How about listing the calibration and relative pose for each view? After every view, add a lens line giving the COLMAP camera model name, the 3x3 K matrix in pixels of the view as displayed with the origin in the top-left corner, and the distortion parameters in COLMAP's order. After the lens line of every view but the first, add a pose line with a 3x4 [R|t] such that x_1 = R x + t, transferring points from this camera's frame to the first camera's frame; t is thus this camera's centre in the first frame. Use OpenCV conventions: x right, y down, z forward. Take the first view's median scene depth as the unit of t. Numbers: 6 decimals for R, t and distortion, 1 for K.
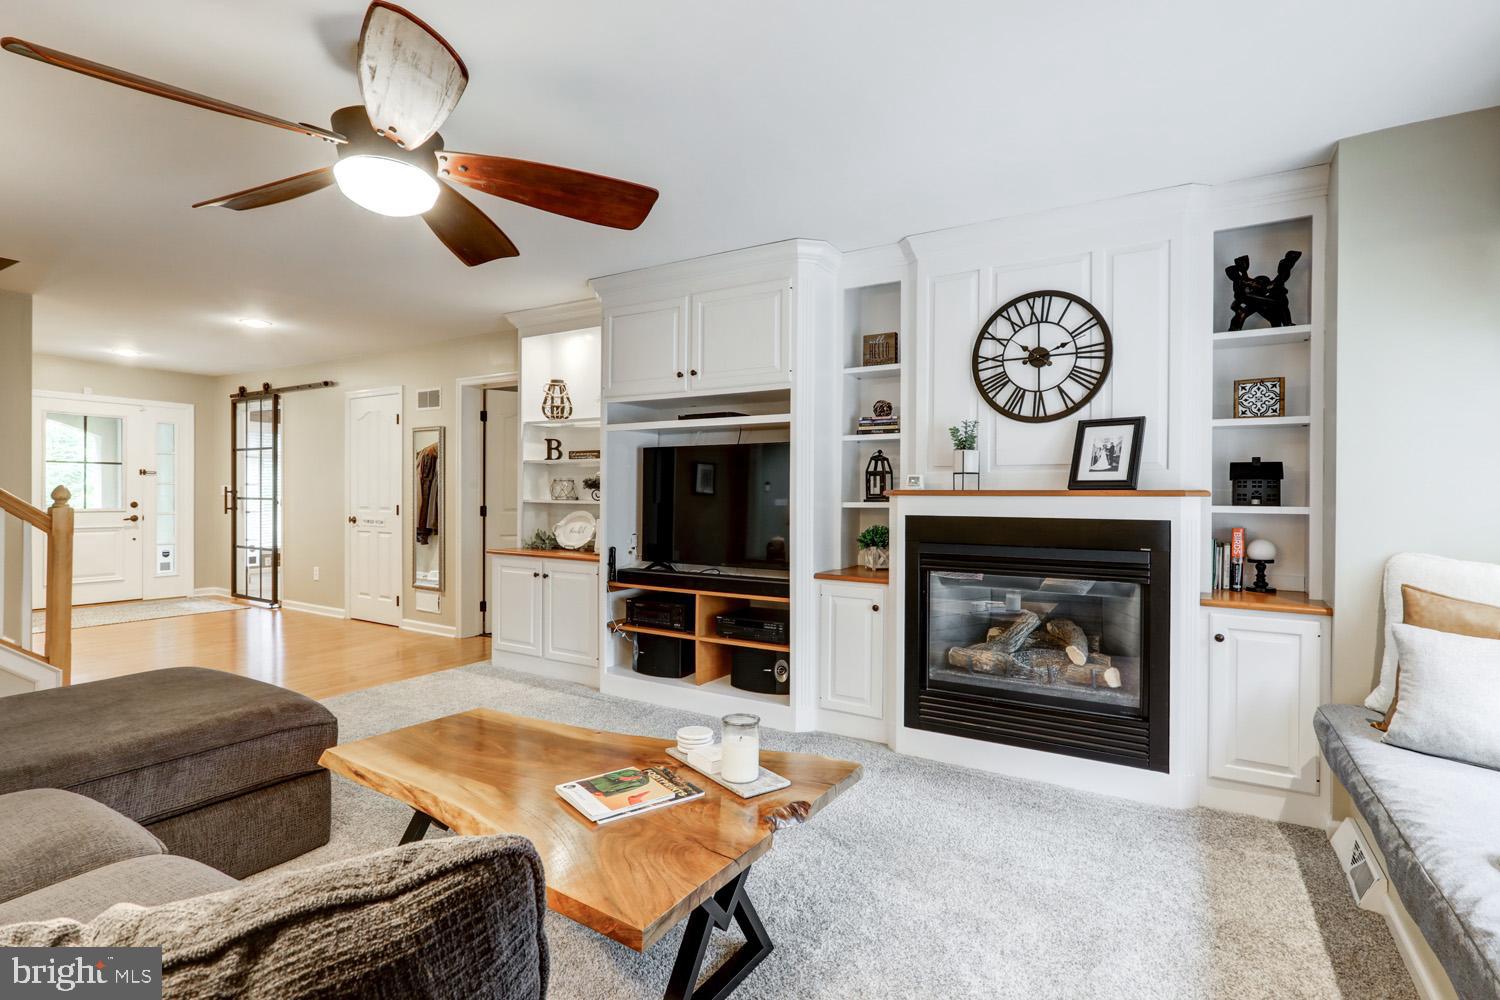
lens RADIAL K [[724.0, 0, 747.1], [0, 724.0, 499.9], [0, 0, 1]] dist [-0.001131, 0.002299]
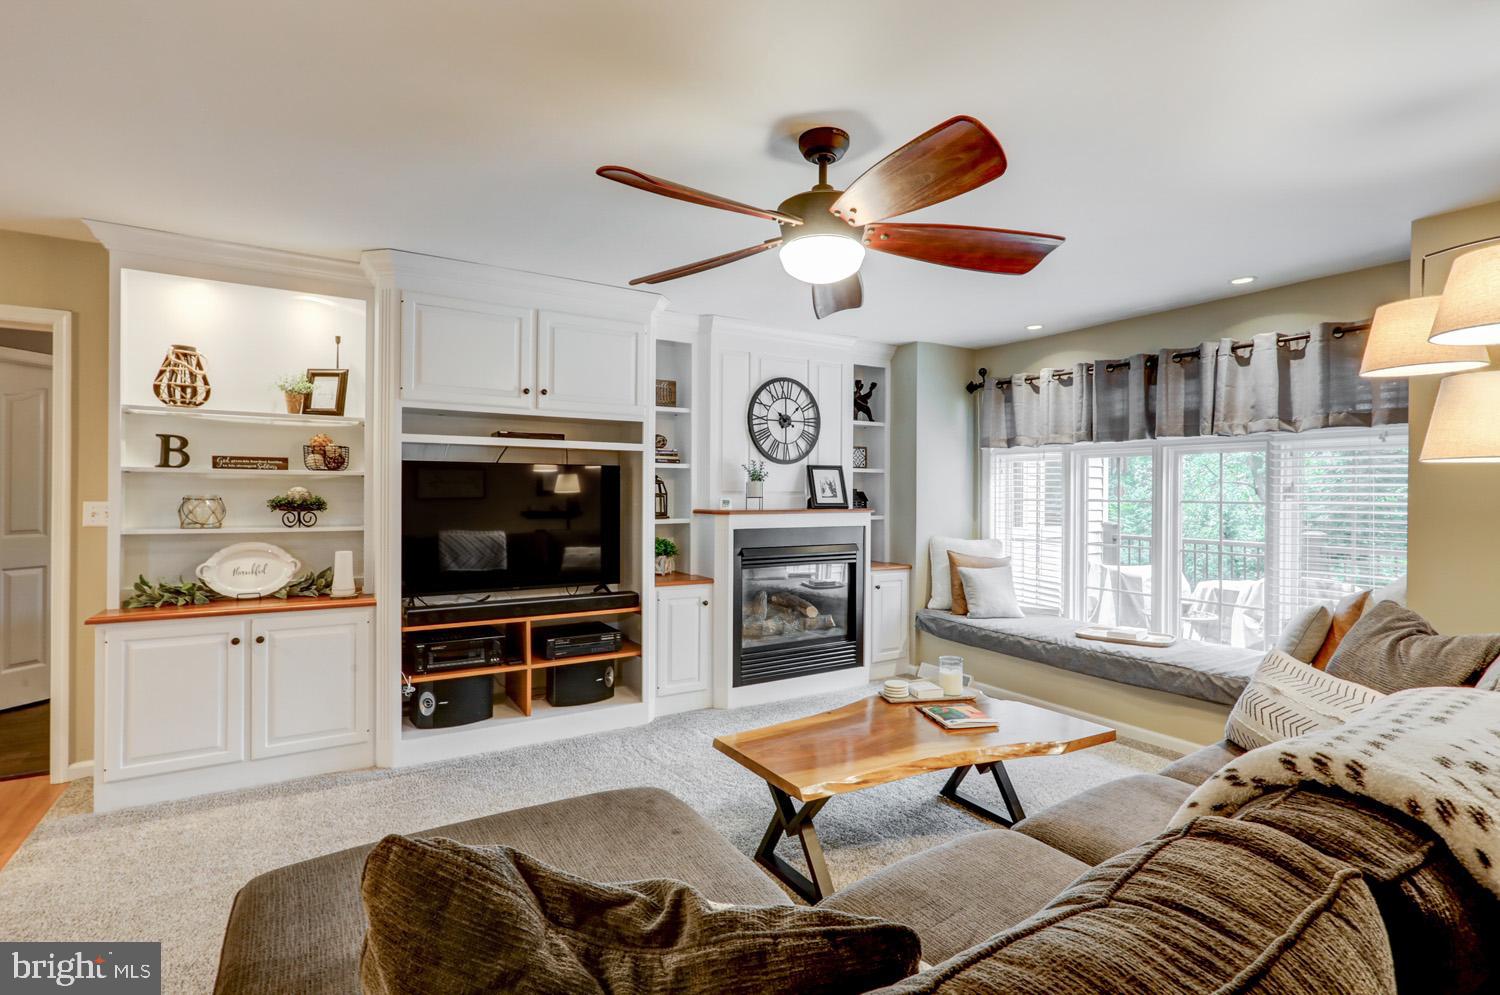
lens RADIAL K [[724.0, 0, 751.0], [0, 724.0, 493.7], [0, 0, 1]] dist [-0.001131, 0.002299]
pose [[0.446259, -0.002525, 0.894900, -0.887826], [0.006004, 0.999982, -0.000172, -0.040346], [-0.894884, 0.005449, 0.446266, 0.347586]]
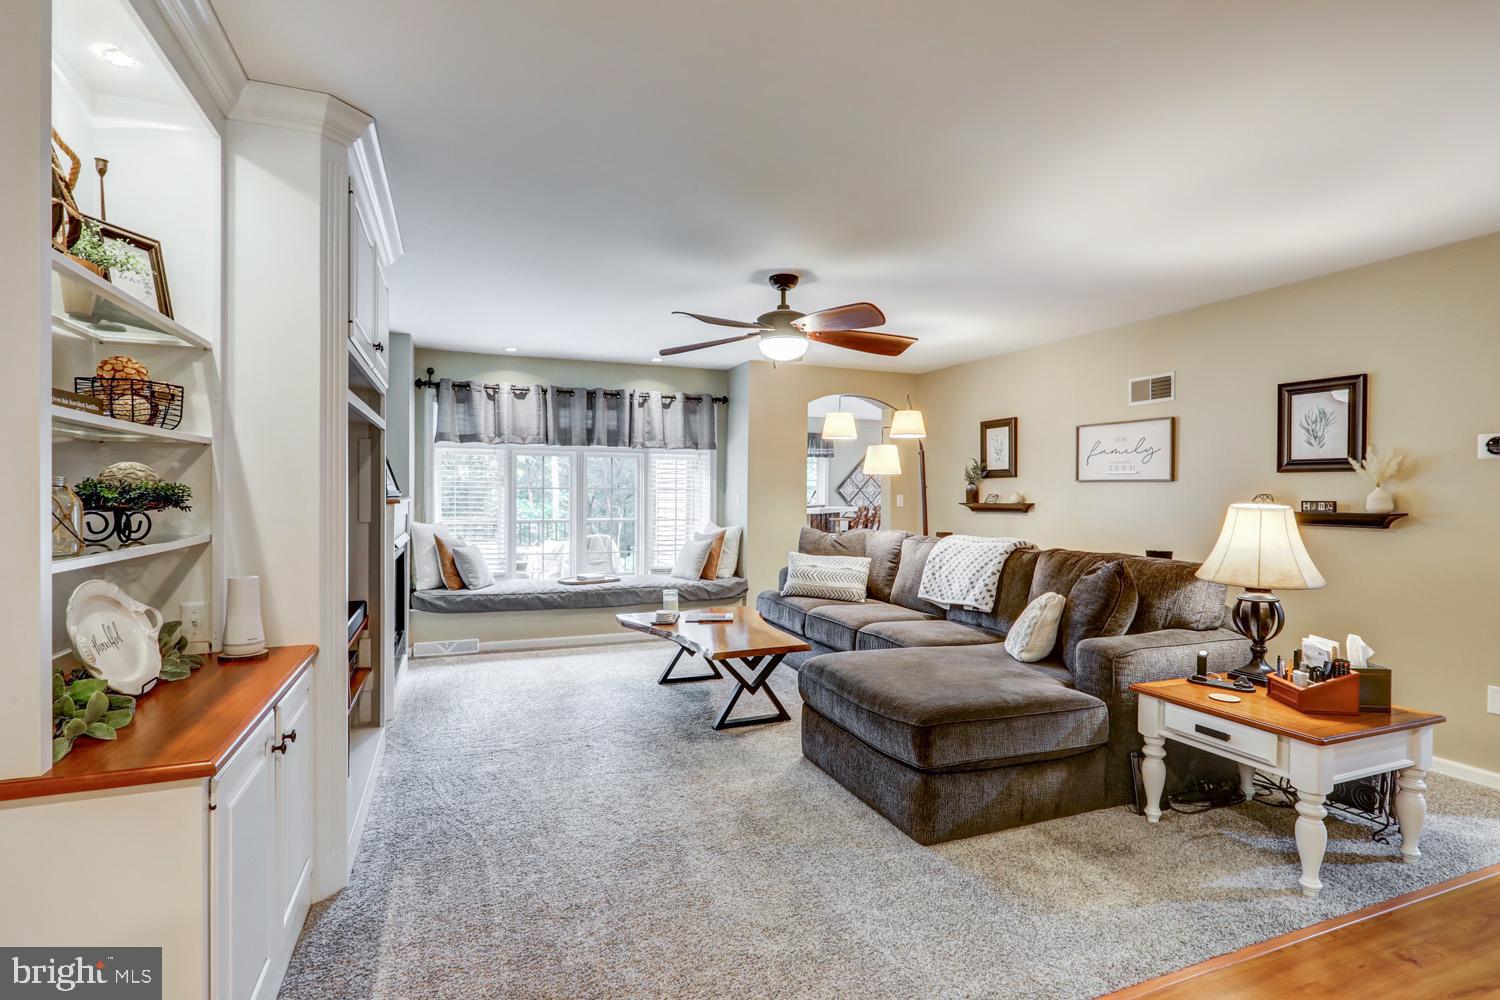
lens RADIAL K [[724.0, 0, 747.1], [0, 724.0, 496.7], [0, 0, 1]] dist [-0.001131, 0.002299]
pose [[-0.796736, -0.010378, 0.604239, -0.903319], [-0.000653, 0.999867, 0.016312, -0.032079], [-0.604328, 0.012602, -0.796636, 1.485921]]
